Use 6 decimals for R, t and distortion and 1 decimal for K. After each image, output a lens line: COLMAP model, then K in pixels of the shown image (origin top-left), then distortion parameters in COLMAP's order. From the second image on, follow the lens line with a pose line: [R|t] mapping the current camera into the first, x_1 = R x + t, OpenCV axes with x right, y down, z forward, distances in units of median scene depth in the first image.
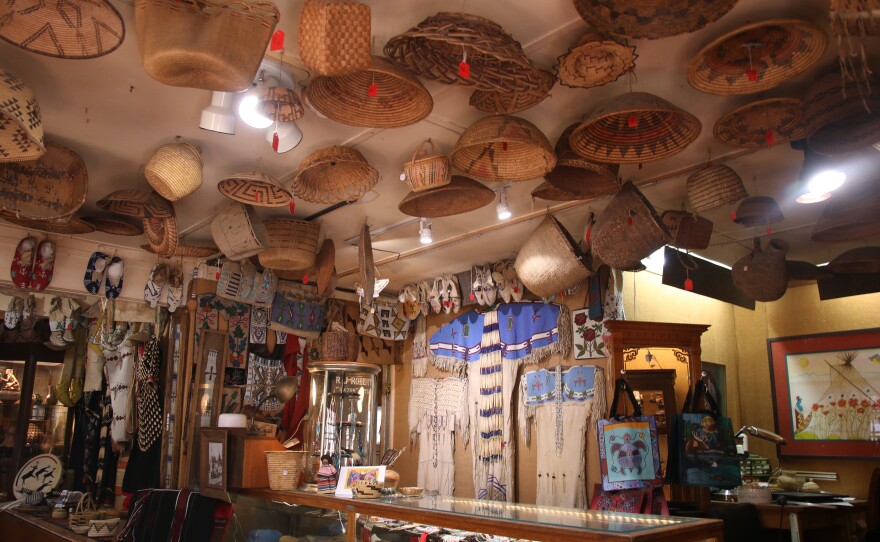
lens RADIAL K [[713.5, 0, 441.3], [0, 713.5, 273.0], [0, 0, 1]] dist [-0.005039, 0.006379]
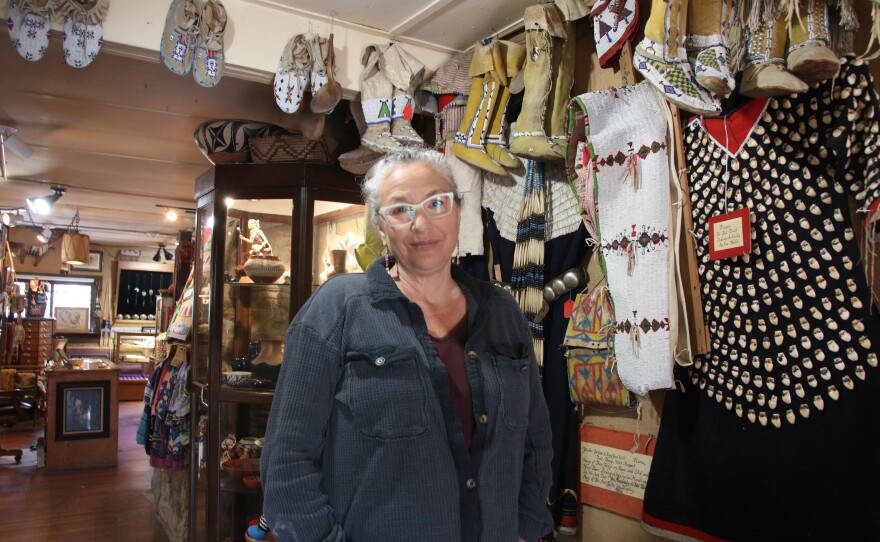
lens RADIAL K [[713.5, 0, 438.8], [0, 713.5, 270.6], [0, 0, 1]] dist [-0.005039, 0.006379]
pose [[0.988315, -0.002279, -0.152407, -0.443069], [0.026947, 0.986750, 0.159992, 0.103767], [0.150023, -0.162230, 0.975282, 0.568928]]
